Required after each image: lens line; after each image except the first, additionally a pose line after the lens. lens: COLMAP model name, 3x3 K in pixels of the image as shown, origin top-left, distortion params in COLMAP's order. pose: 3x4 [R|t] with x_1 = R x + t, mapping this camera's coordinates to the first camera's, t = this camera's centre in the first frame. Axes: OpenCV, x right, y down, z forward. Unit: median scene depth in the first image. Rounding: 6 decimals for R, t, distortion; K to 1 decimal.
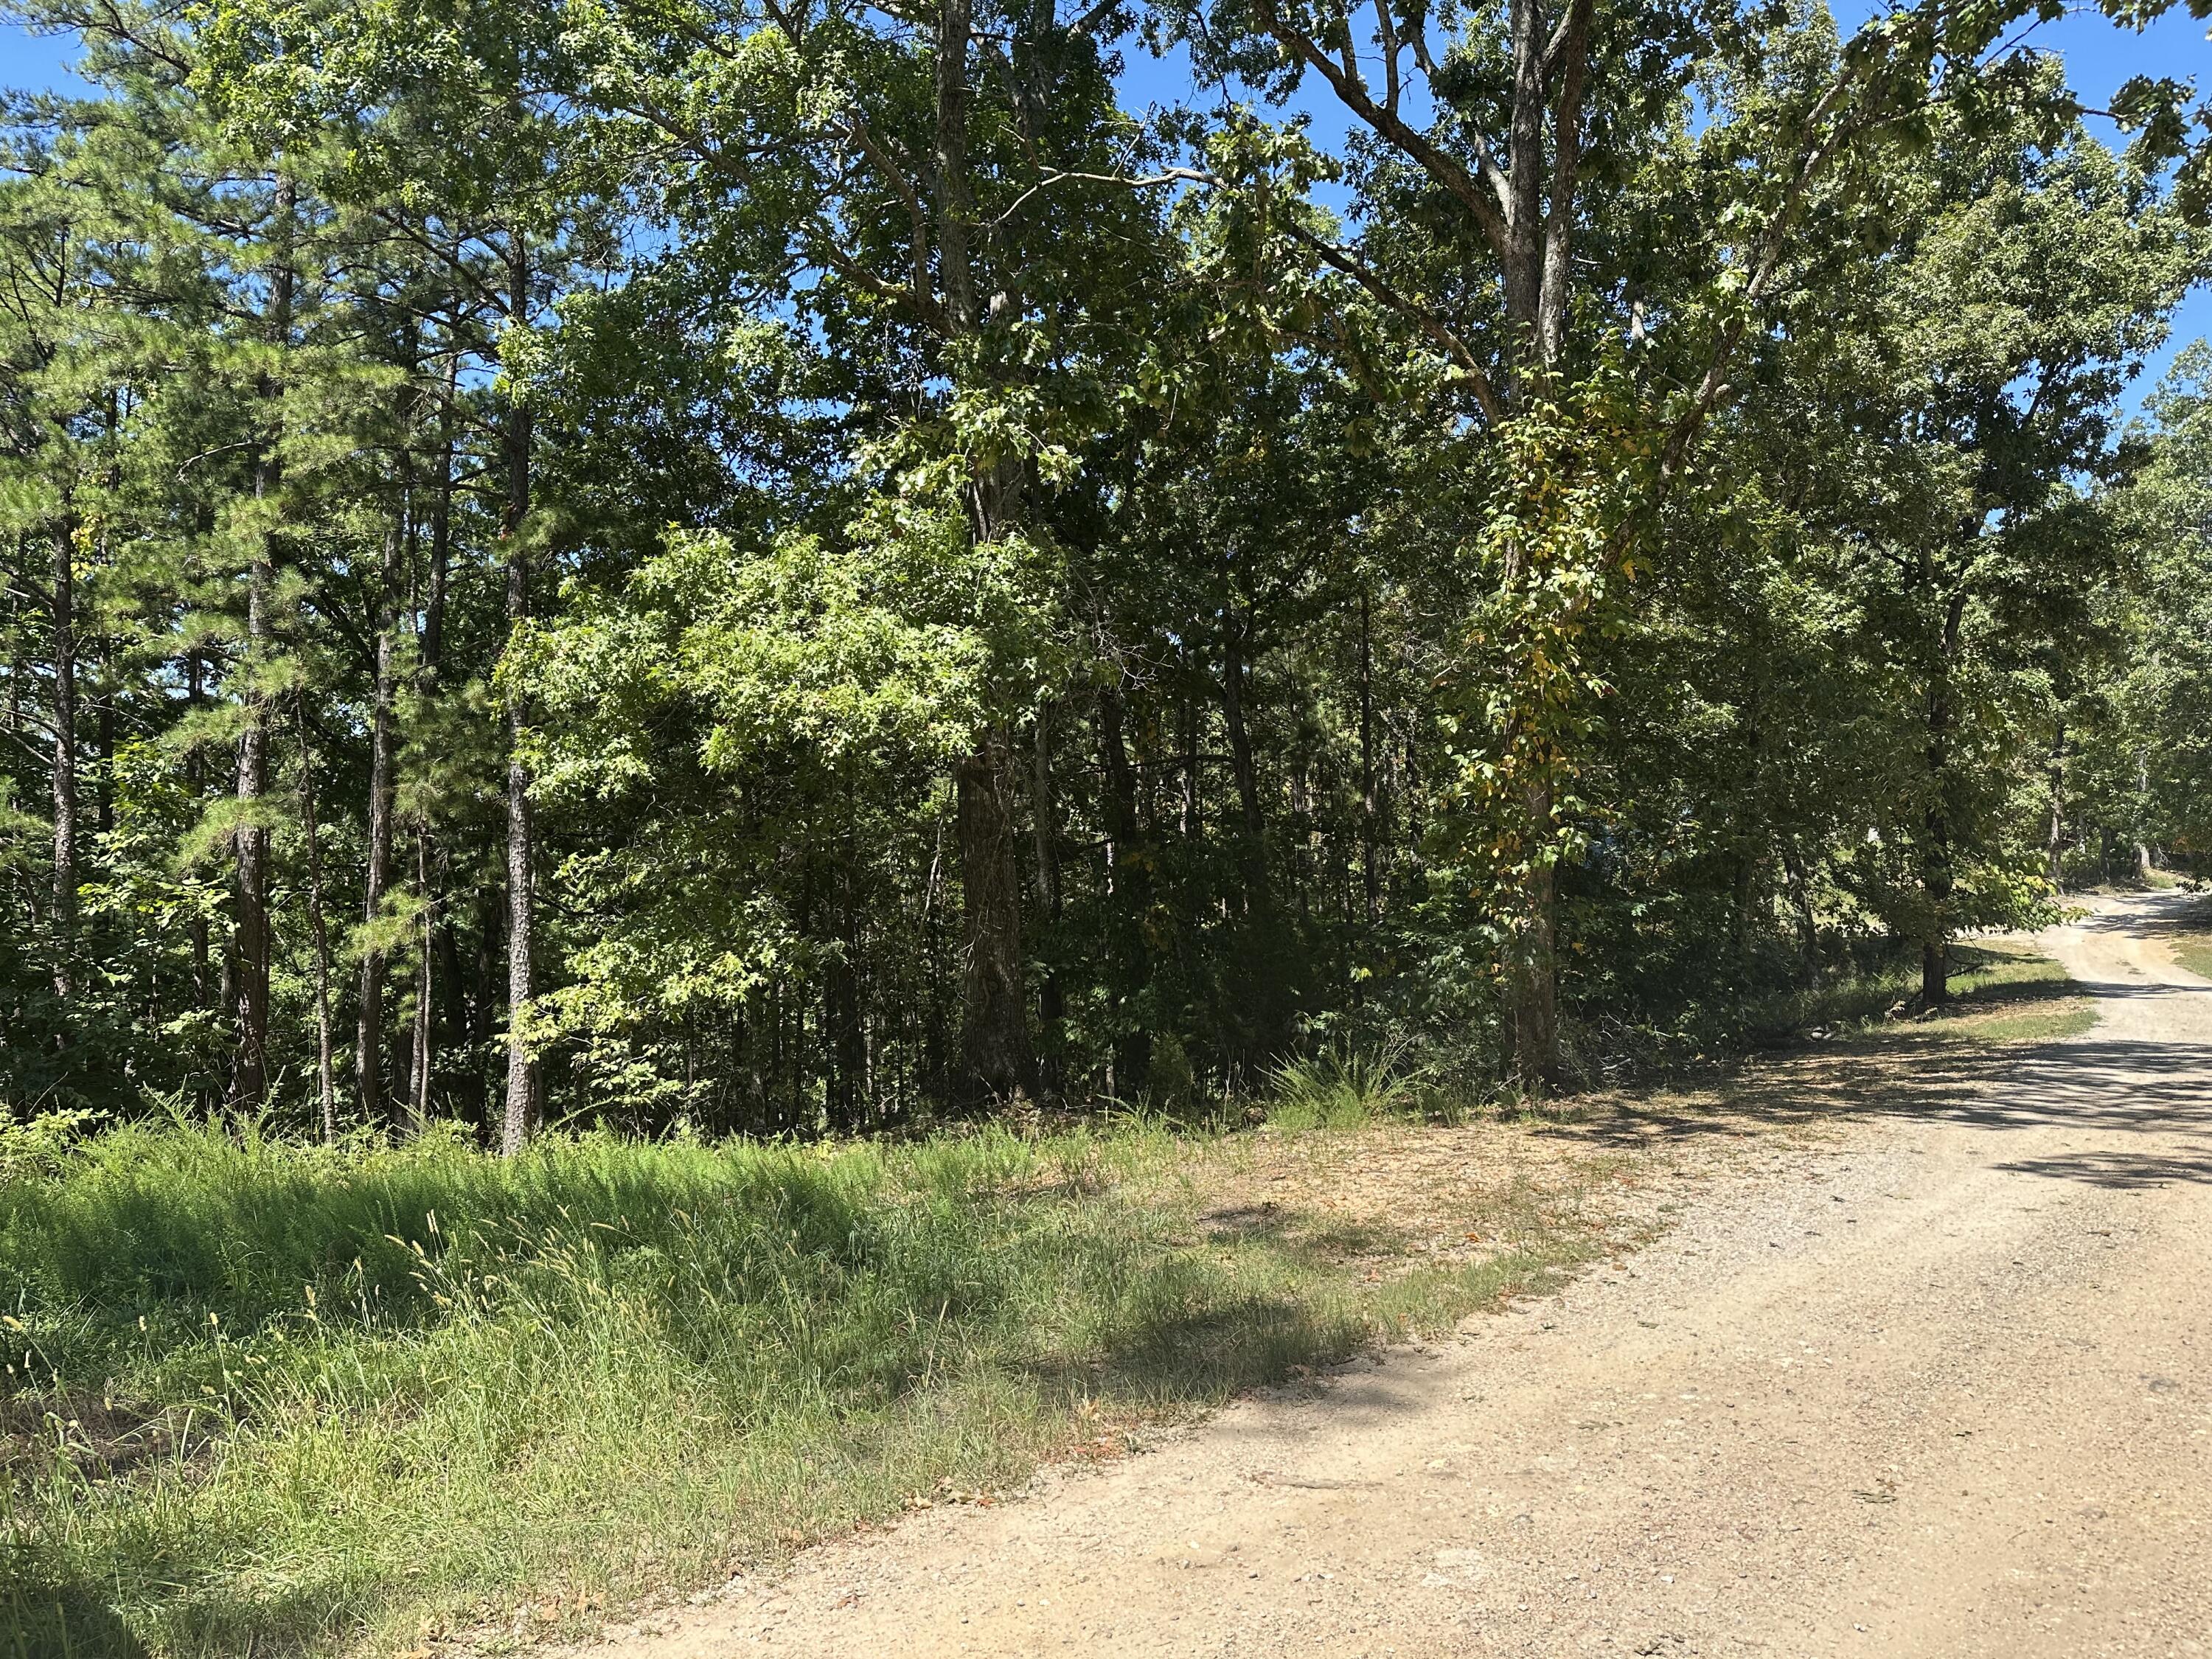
lens RADIAL K [[1565.1, 0, 1114.3], [0, 1565.1, 829.2], [0, 0, 1]] dist [0.013829, -0.021346]
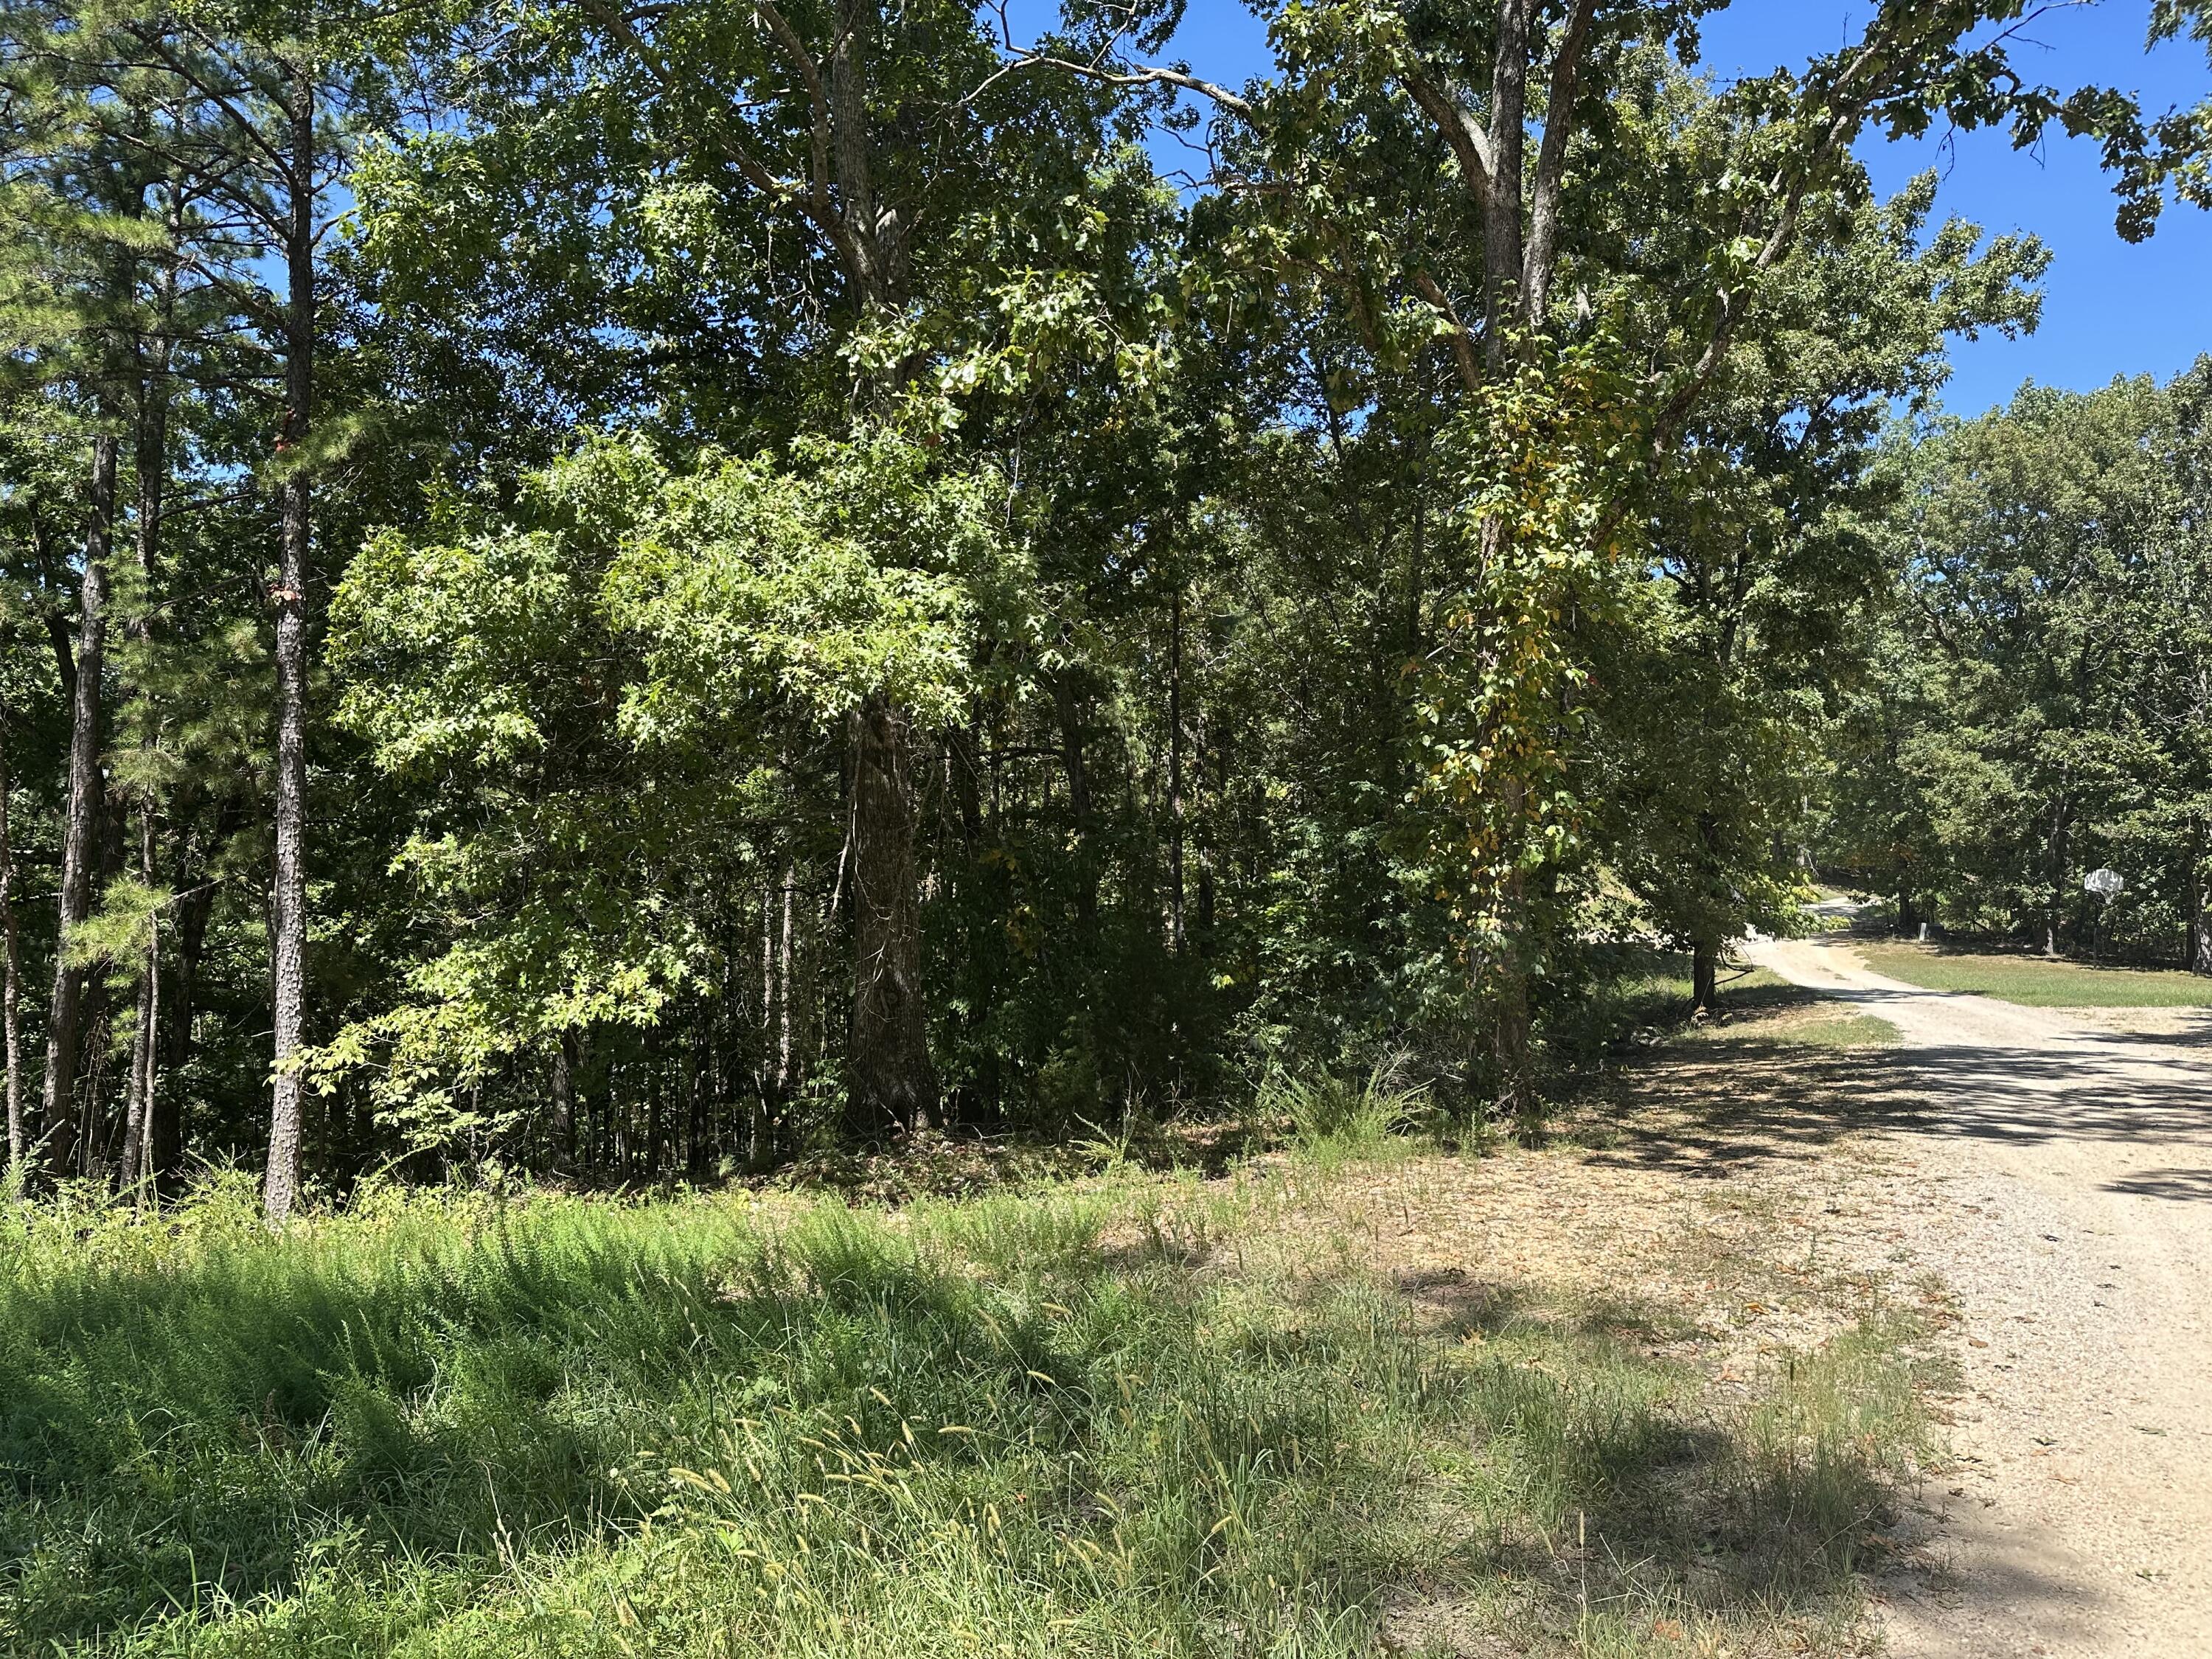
lens RADIAL K [[1565.1, 0, 1116.5], [0, 1565.1, 832.8], [0, 0, 1]] dist [0.013829, -0.021346]
pose [[0.980112, 0.016675, 0.197743, -0.144269], [-0.016479, 0.999861, -0.002637, 0.009357], [-0.197760, -0.000674, 0.980250, 0.137402]]
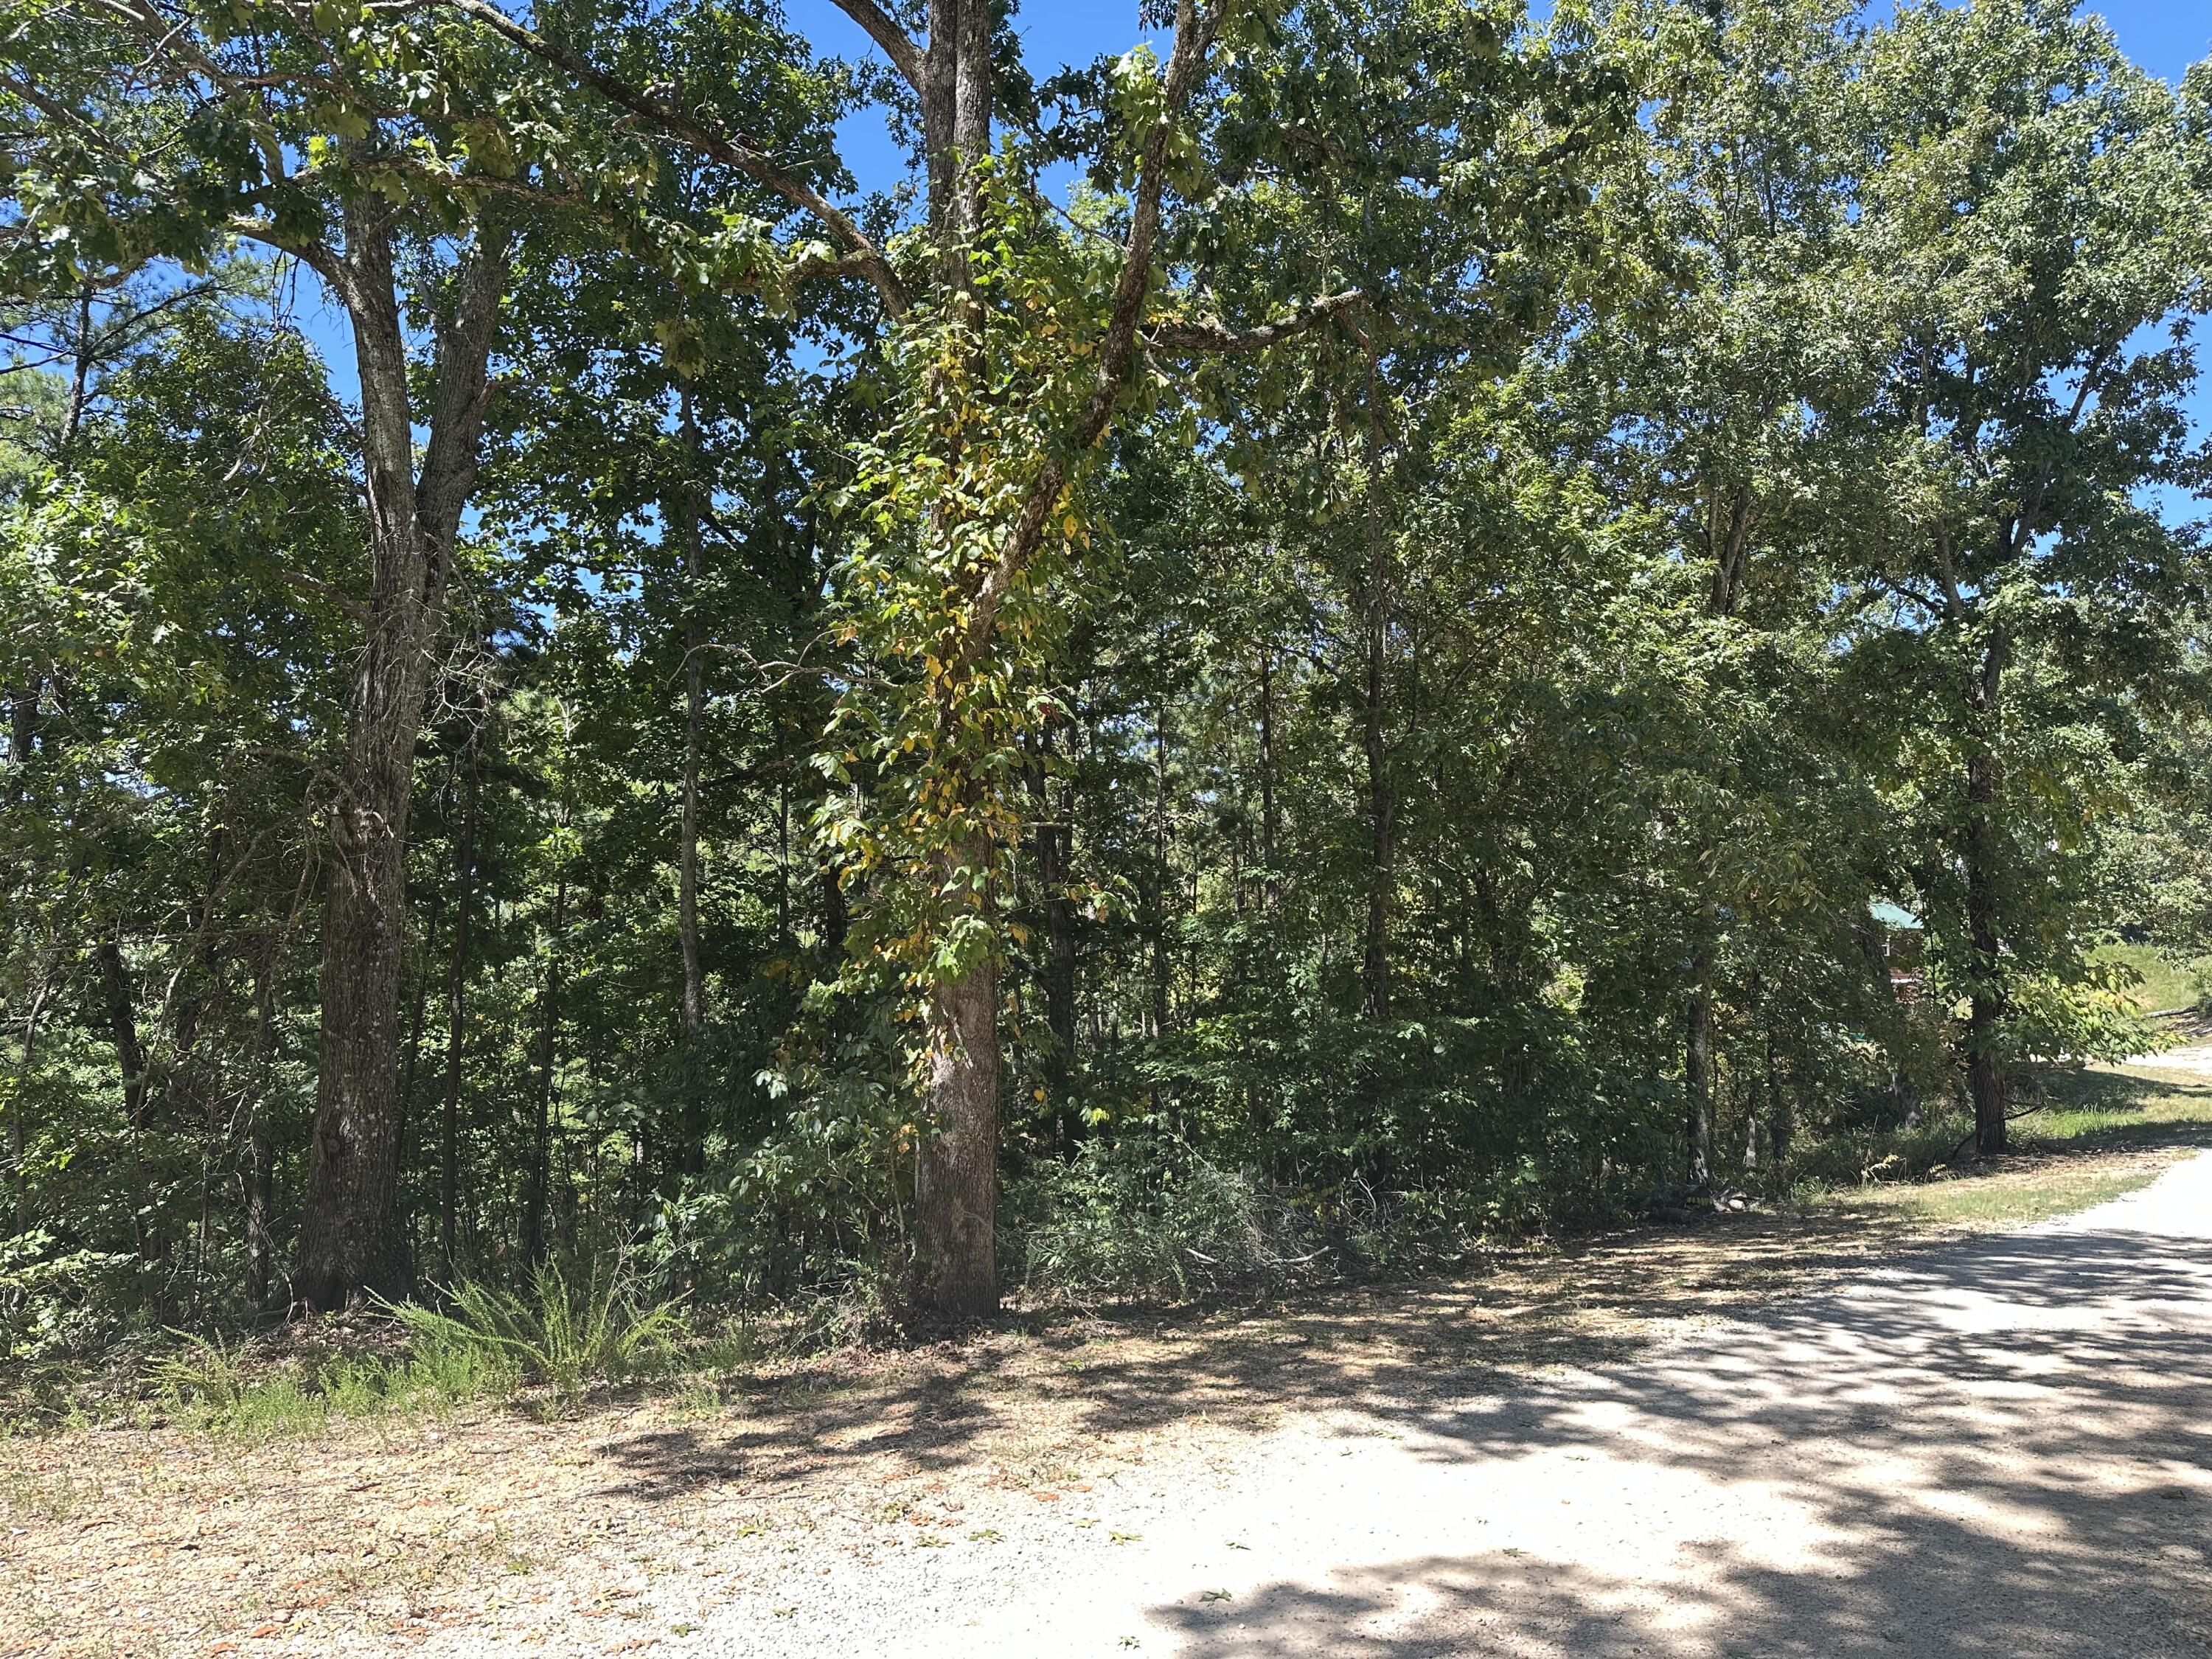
lens RADIAL K [[1565.1, 0, 1110.4], [0, 1565.1, 839.8], [0, 0, 1]] dist [0.013829, -0.021346]
pose [[0.991677, -0.012358, -0.128153, 0.423895], [0.003852, 0.997785, -0.066405, 0.010812], [0.128690, 0.065359, 0.989529, 0.350580]]
